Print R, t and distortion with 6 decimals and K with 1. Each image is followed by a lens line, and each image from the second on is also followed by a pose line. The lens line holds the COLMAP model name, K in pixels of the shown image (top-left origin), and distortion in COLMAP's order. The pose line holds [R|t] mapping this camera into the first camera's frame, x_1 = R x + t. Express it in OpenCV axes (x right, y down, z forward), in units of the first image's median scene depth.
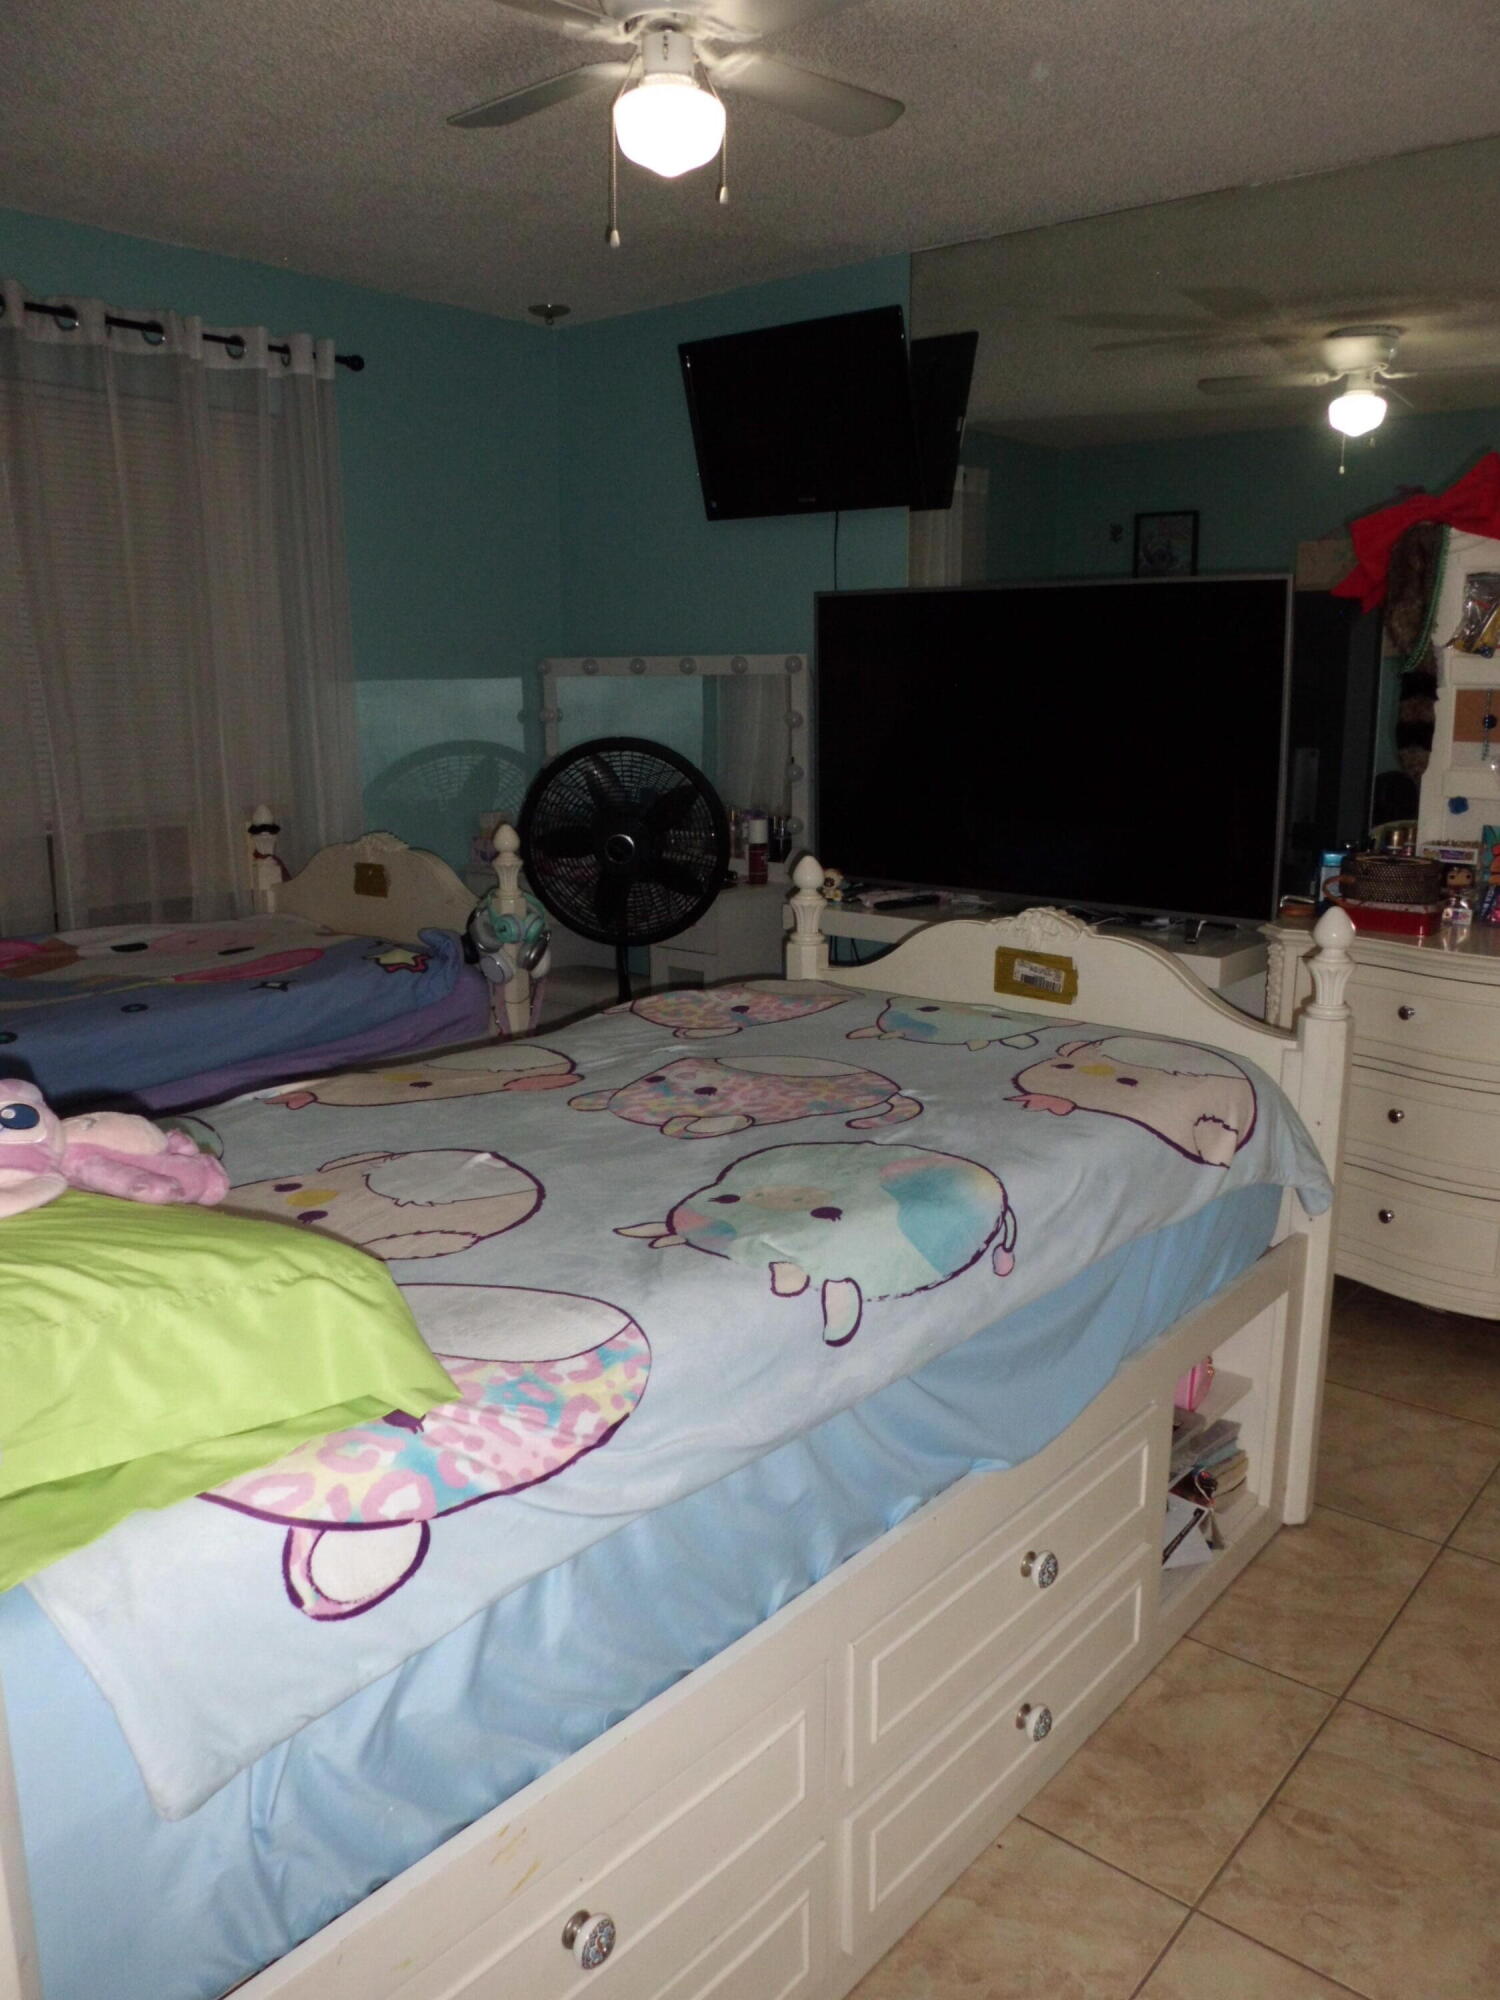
lens RADIAL K [[1505.5, 0, 794.4], [0, 1505.5, 995.5], [0, 0, 1]] dist [-0.076836, 0.064094]
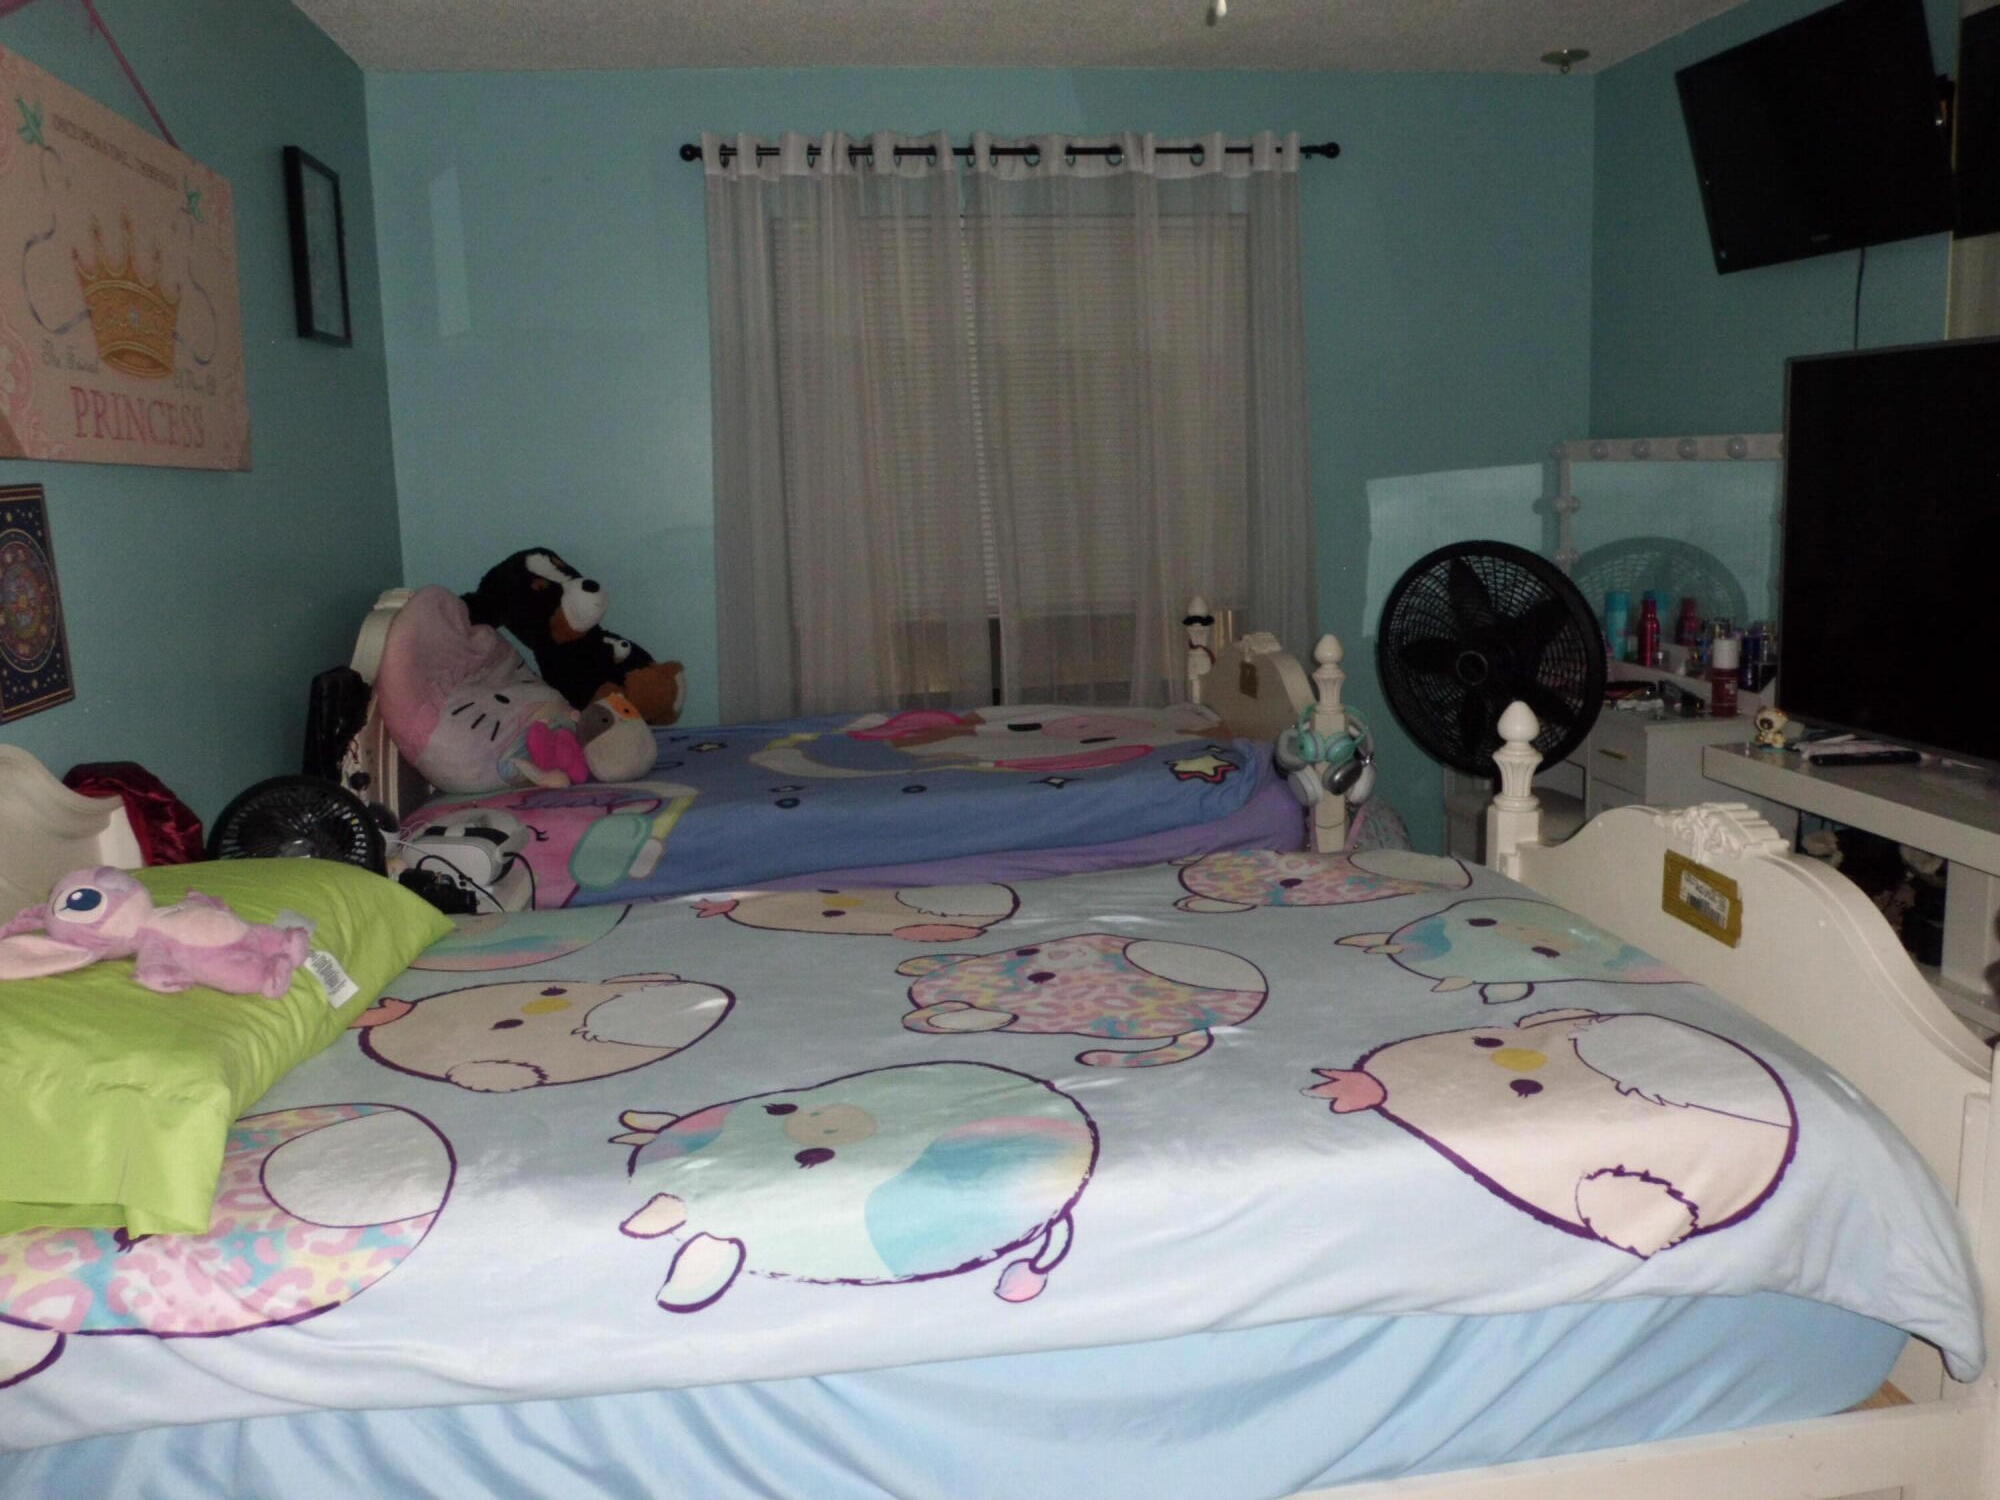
lens RADIAL K [[1505.5, 0, 1002.4], [0, 1505.5, 703.4], [0, 0, 1]] dist [-0.076836, 0.064094]
pose [[0.742695, 0.081253, -0.664682, 0.378208], [-0.105707, 0.994391, 0.003445, -0.073528], [0.661234, 0.067703, 0.747119, 0.246908]]
